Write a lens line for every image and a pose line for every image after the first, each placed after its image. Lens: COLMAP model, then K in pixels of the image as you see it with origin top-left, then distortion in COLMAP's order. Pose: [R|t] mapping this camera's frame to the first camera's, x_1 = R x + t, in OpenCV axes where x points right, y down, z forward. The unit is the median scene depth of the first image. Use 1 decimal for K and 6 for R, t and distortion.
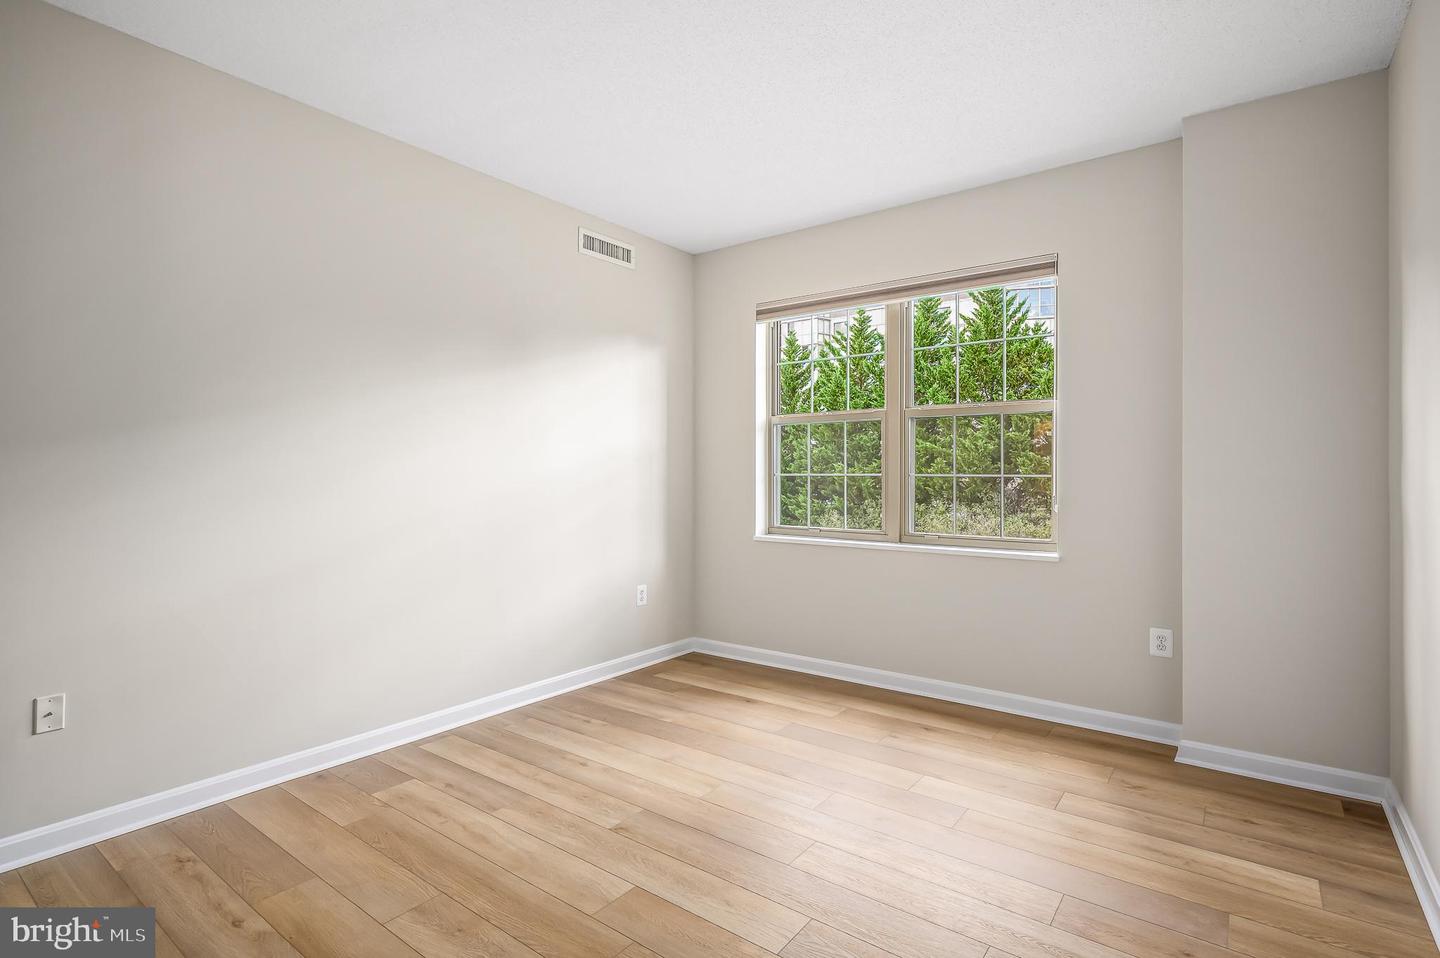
lens RADIAL K [[700.4, 0, 730.1], [0, 700.4, 473.8], [0, 0, 1]] dist [0.001596, 0.000177]
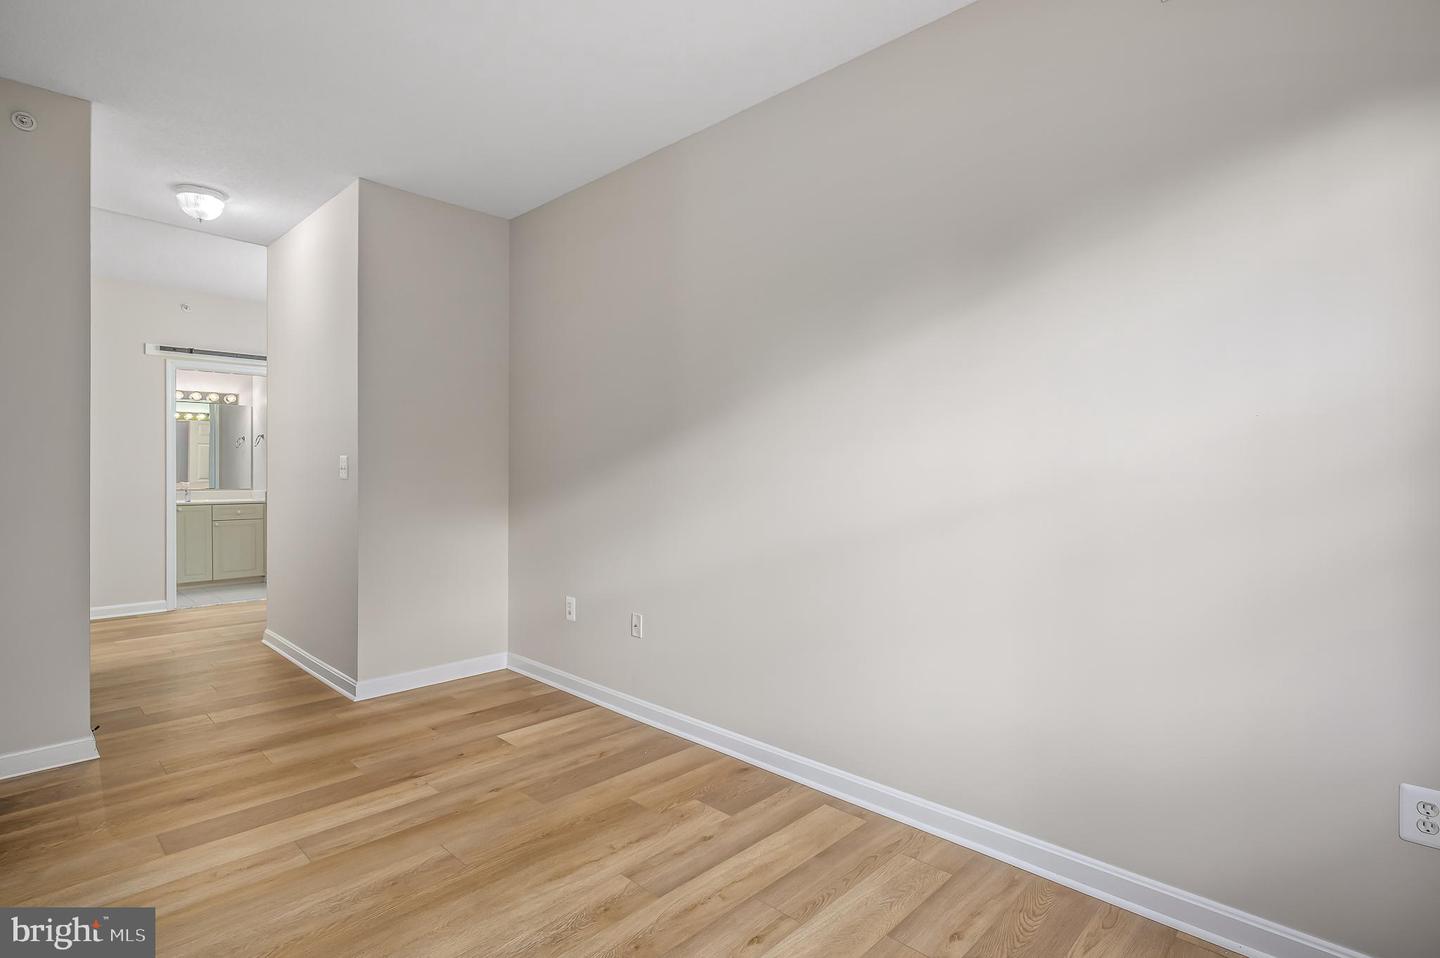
lens RADIAL K [[700.4, 0, 719.7], [0, 700.4, 474.9], [0, 0, 1]] dist [0.001596, 0.000177]
pose [[-0.122038, 0.004992, -0.992513, 0.369235], [-0.005184, 0.999971, 0.005667, 0.000362], [0.992512, 0.005837, -0.122008, 0.944493]]
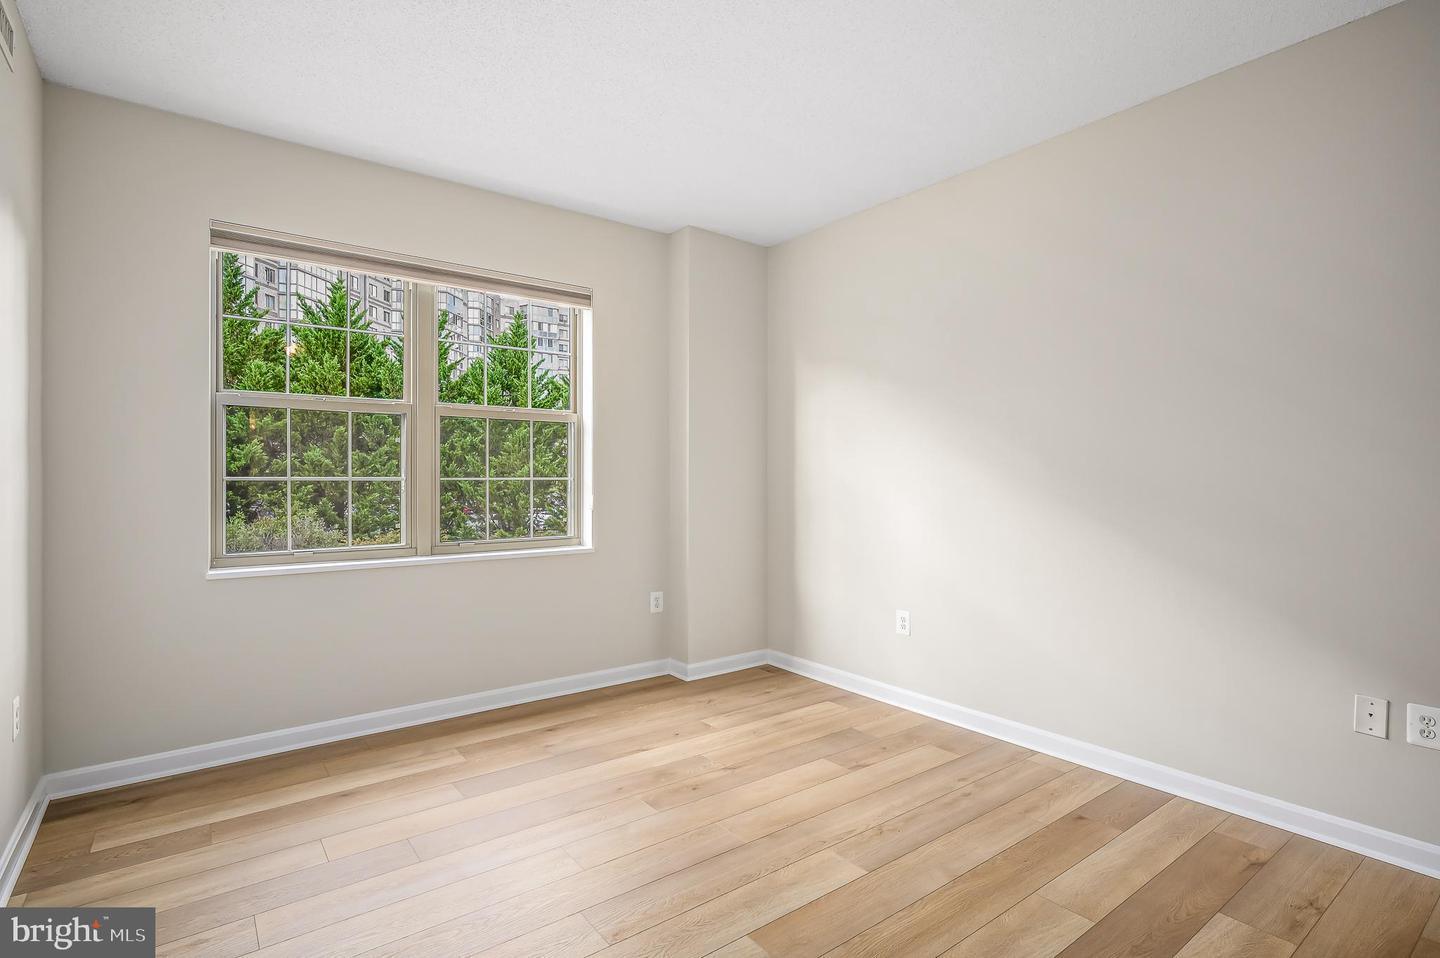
lens RADIAL K [[700.4, 0, 728.7], [0, 700.4, 478.4], [0, 0, 1]] dist [0.001596, 0.000177]
pose [[0.274179, -0.002547, 0.961675, -0.641548], [-0.000099, 0.999996, 0.002677, -0.001588], [-0.961679, -0.000830, 0.274178, 0.493307]]
